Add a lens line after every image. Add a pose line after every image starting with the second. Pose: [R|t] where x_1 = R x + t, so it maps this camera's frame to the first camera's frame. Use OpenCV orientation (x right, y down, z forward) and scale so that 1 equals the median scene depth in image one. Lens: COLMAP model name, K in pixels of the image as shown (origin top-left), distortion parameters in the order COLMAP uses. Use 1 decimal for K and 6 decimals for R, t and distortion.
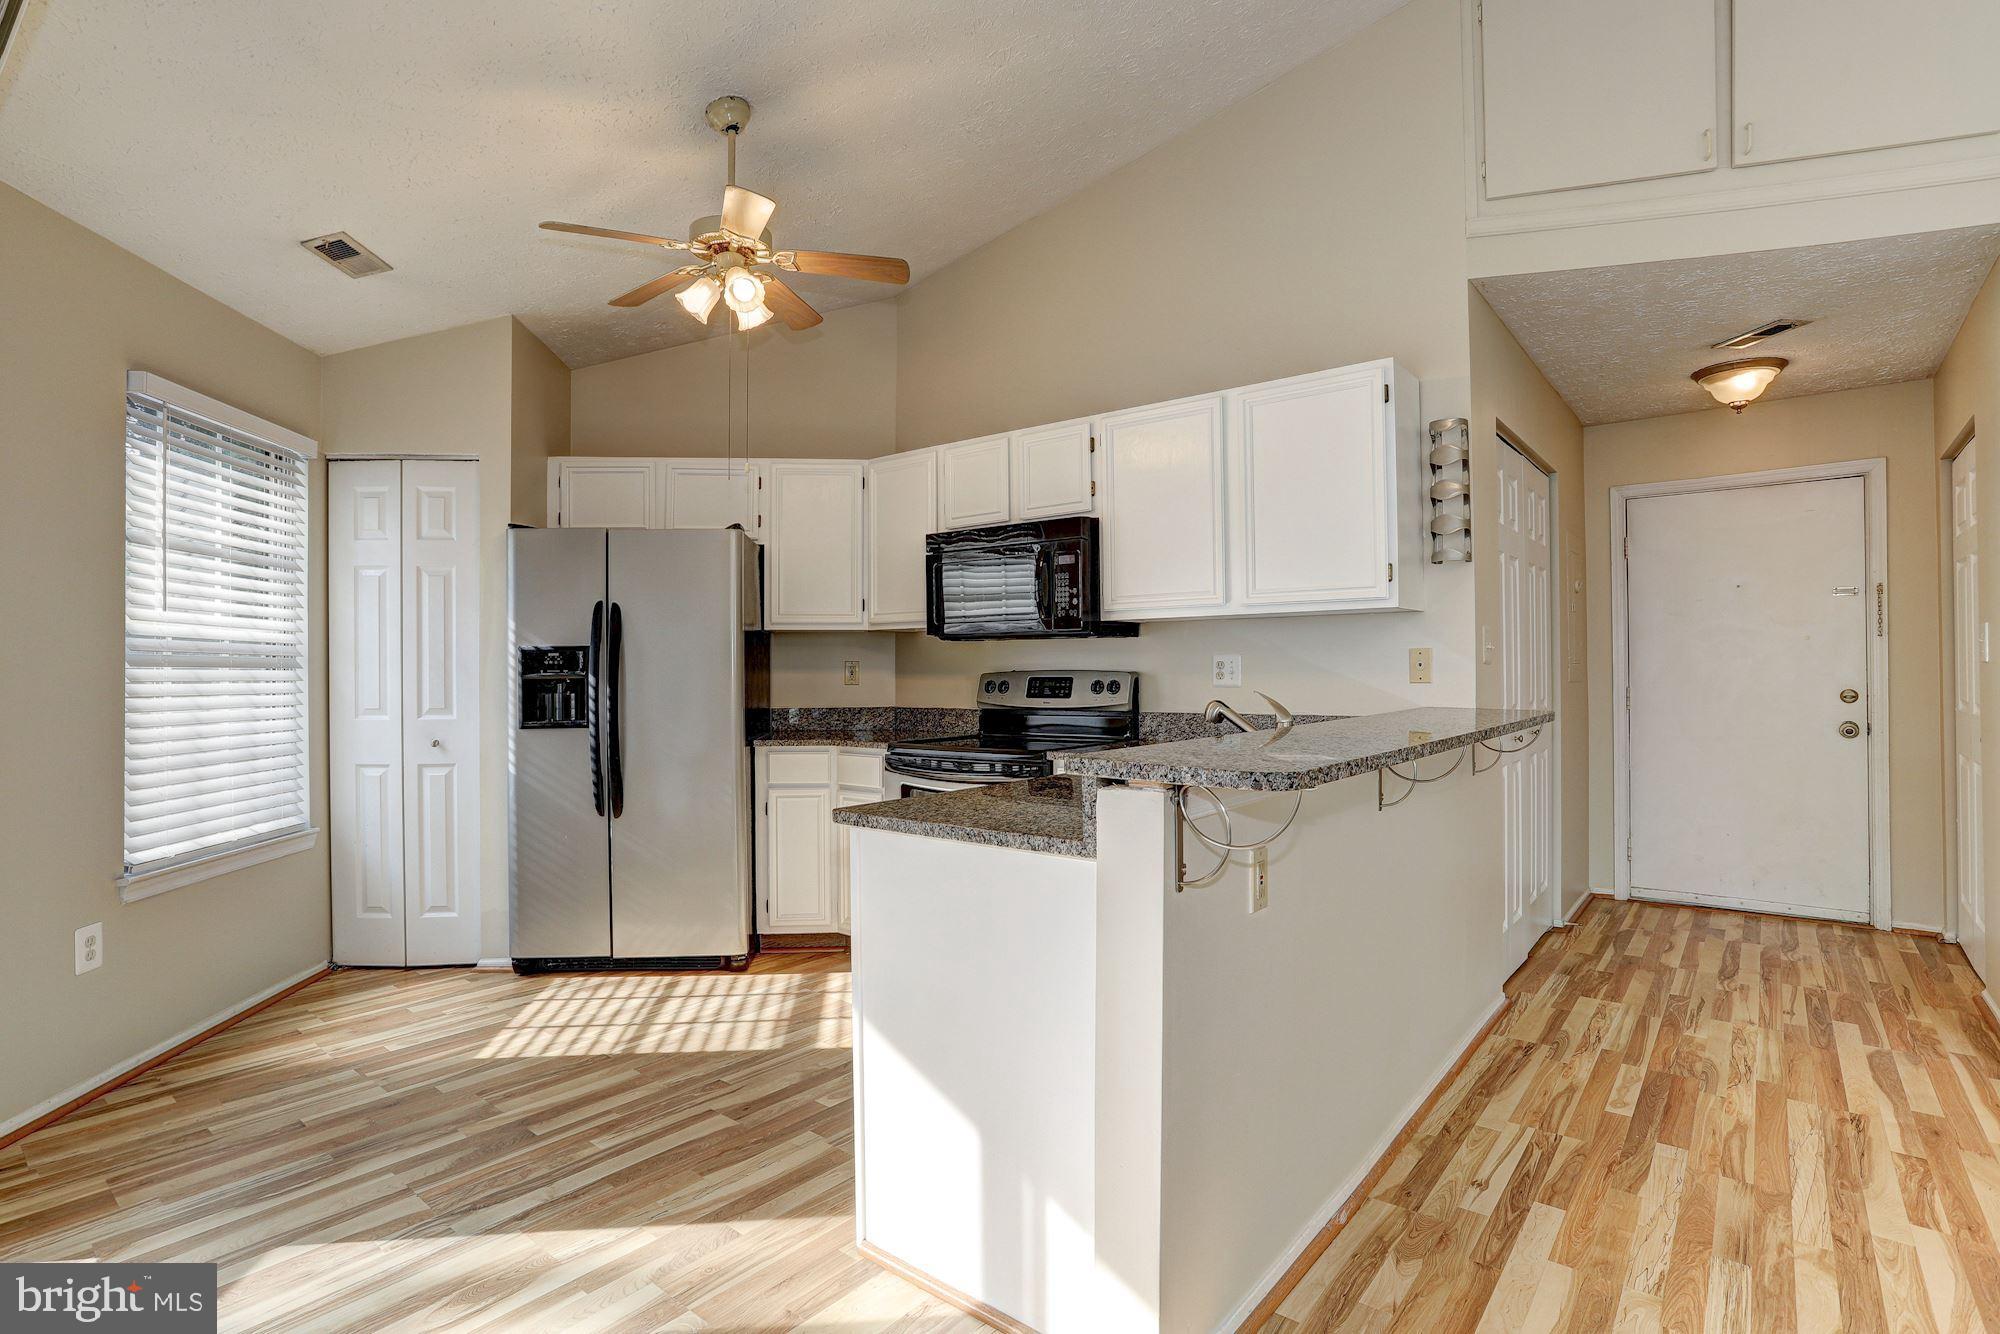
lens RADIAL K [[977.7, 0, 993.8], [0, 977.7, 666.6], [0, 0, 1]] dist [-0.055680, 0.023086]
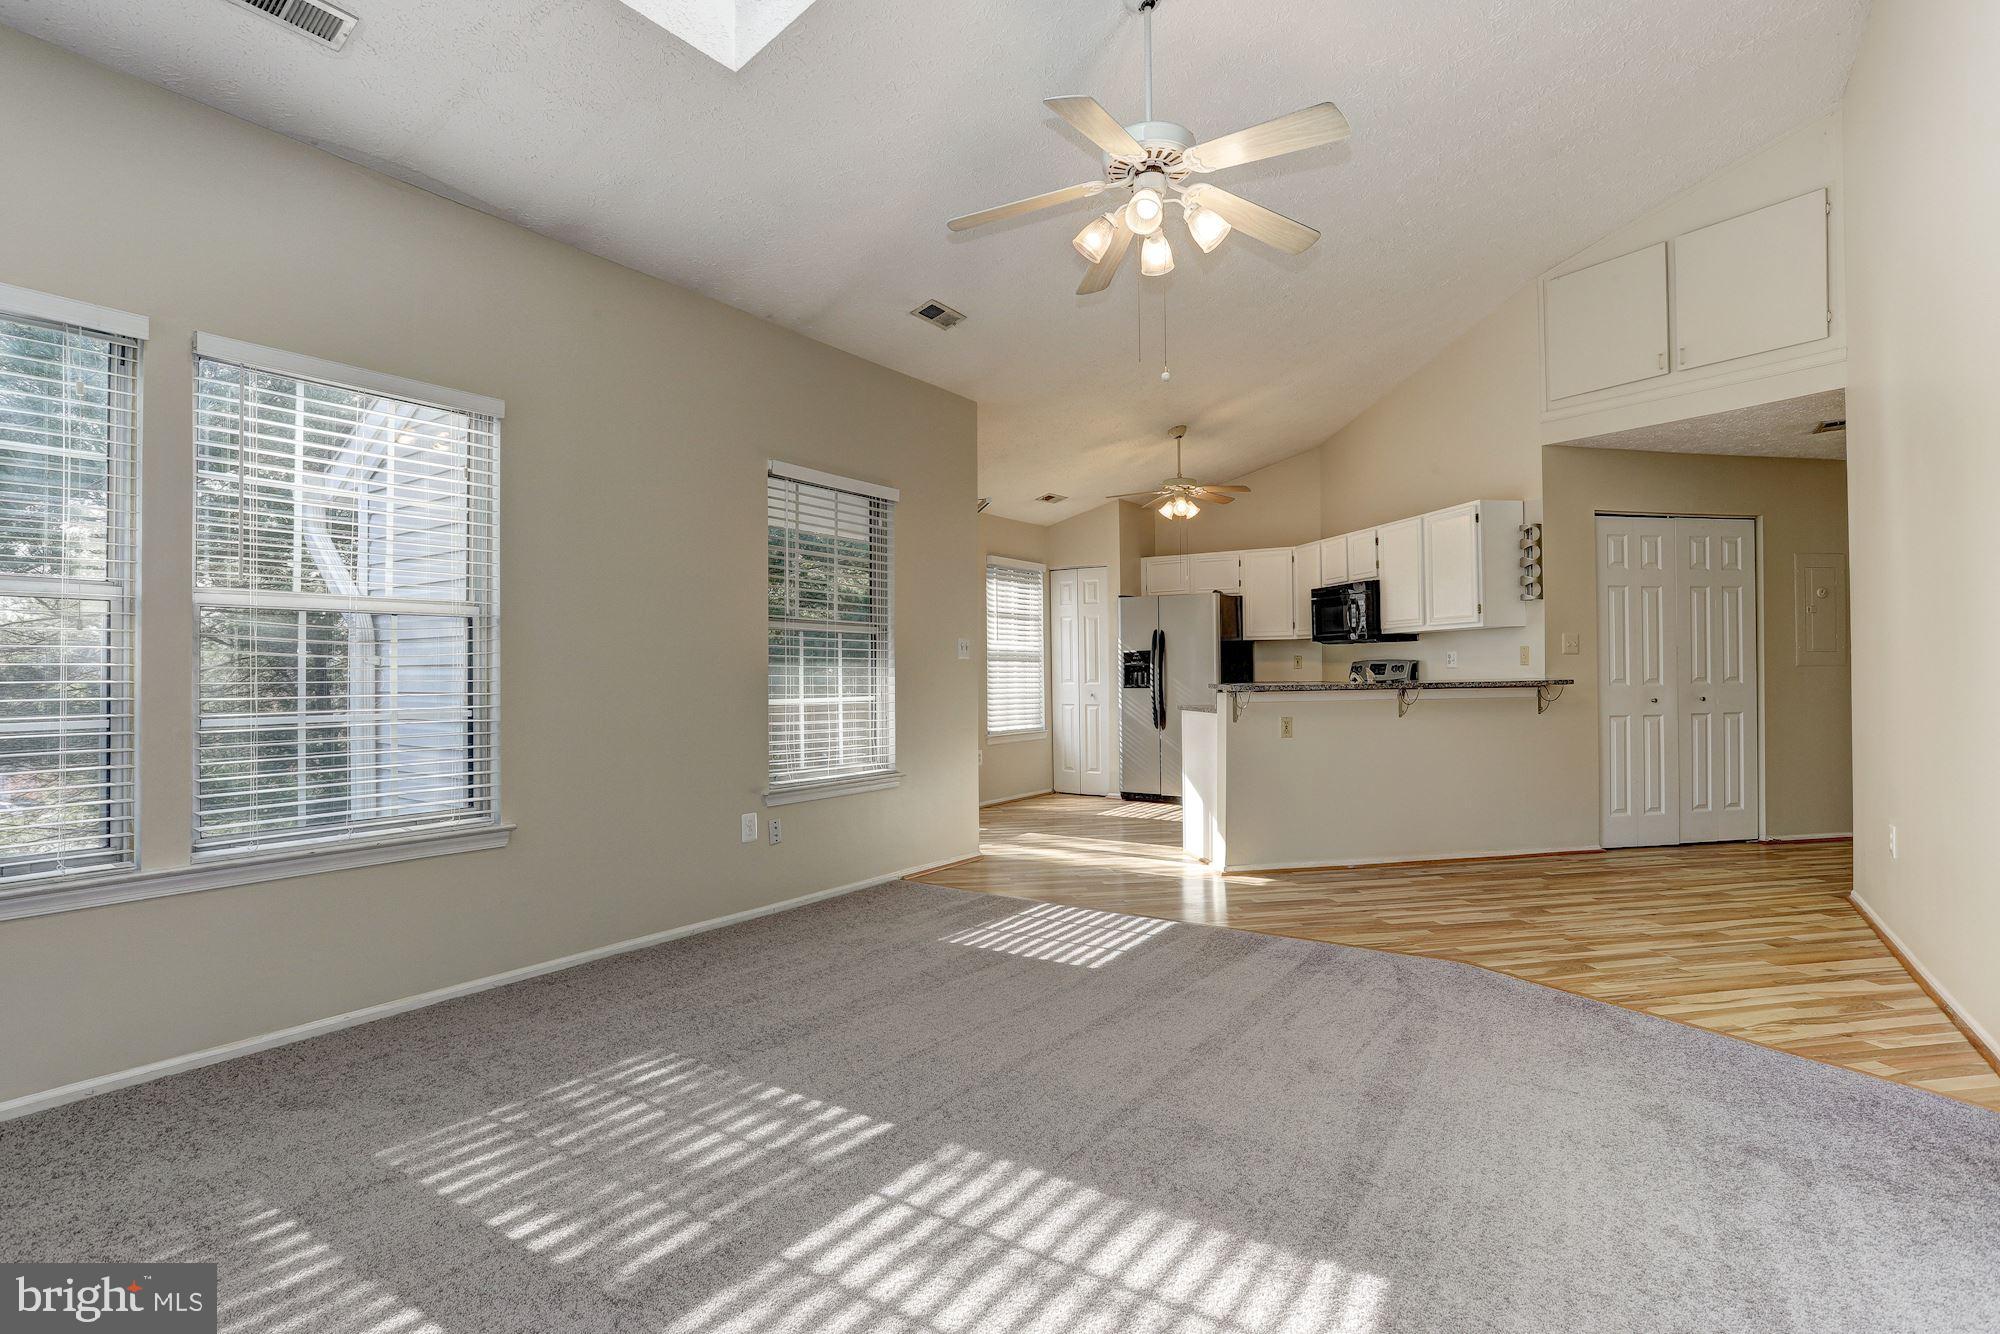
lens RADIAL K [[977.7, 0, 998.5], [0, 977.7, 663.9], [0, 0, 1]] dist [-0.055680, 0.023086]
pose [[0.766141, -0.005896, -0.642645, 0.744601], [0.008203, 0.999966, 0.000604, 0.004827], [0.642620, -0.005734, 0.766164, -0.919108]]
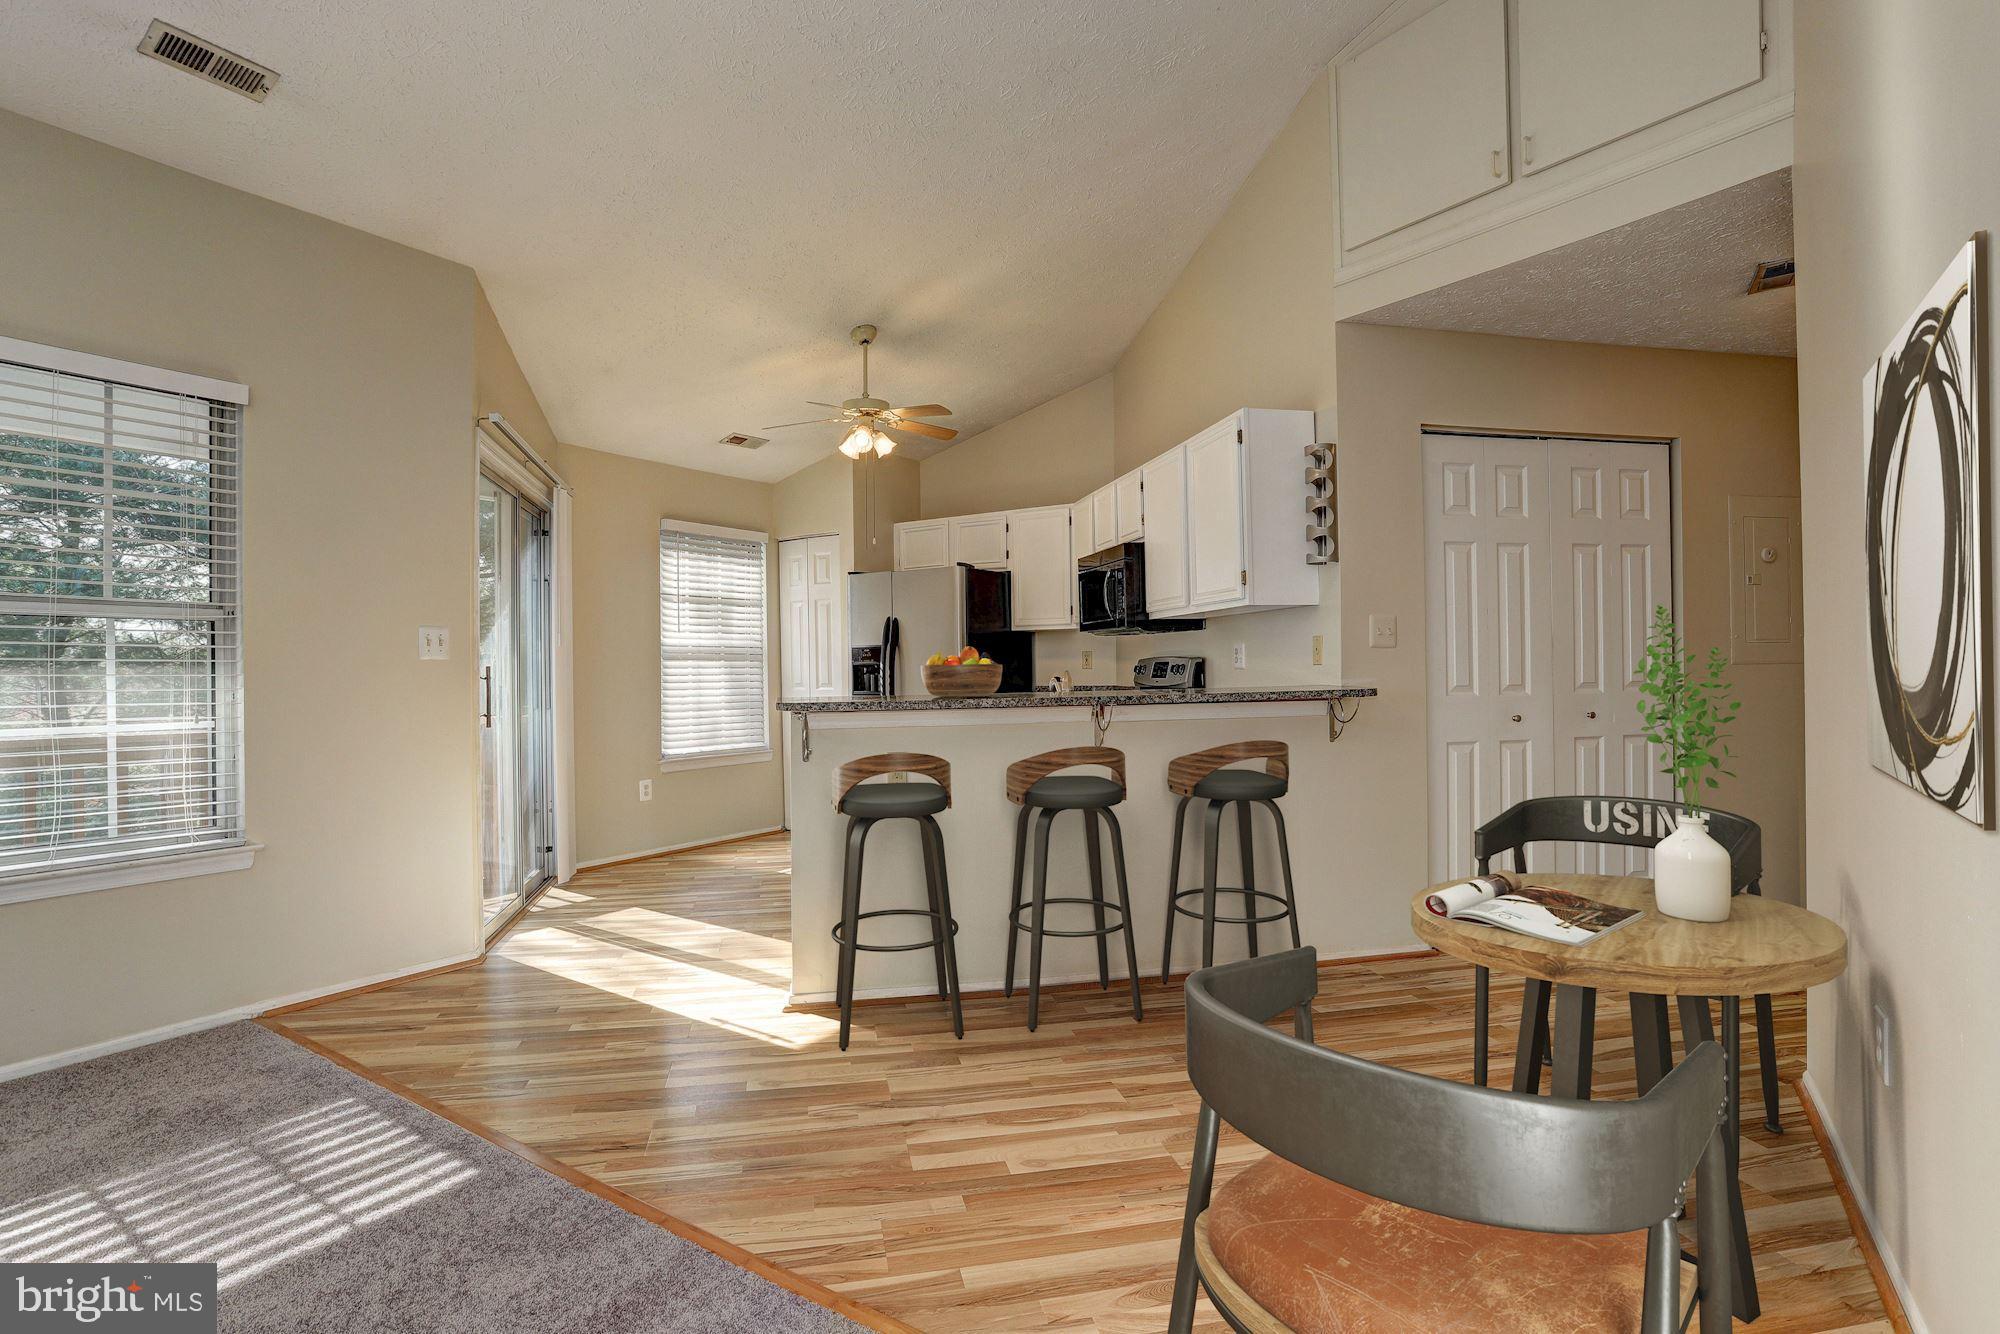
lens RADIAL K [[984.4, 0, 993.6], [0, 984.4, 675.4], [0, 0, 1]] dist [-0.068062, 0.021817]
pose [[0.778457, 0.000917, -0.627698, 0.775323], [0.012697, 0.999771, 0.017206, 0.003678], [0.627570, -0.021364, 0.778267, -0.169657]]
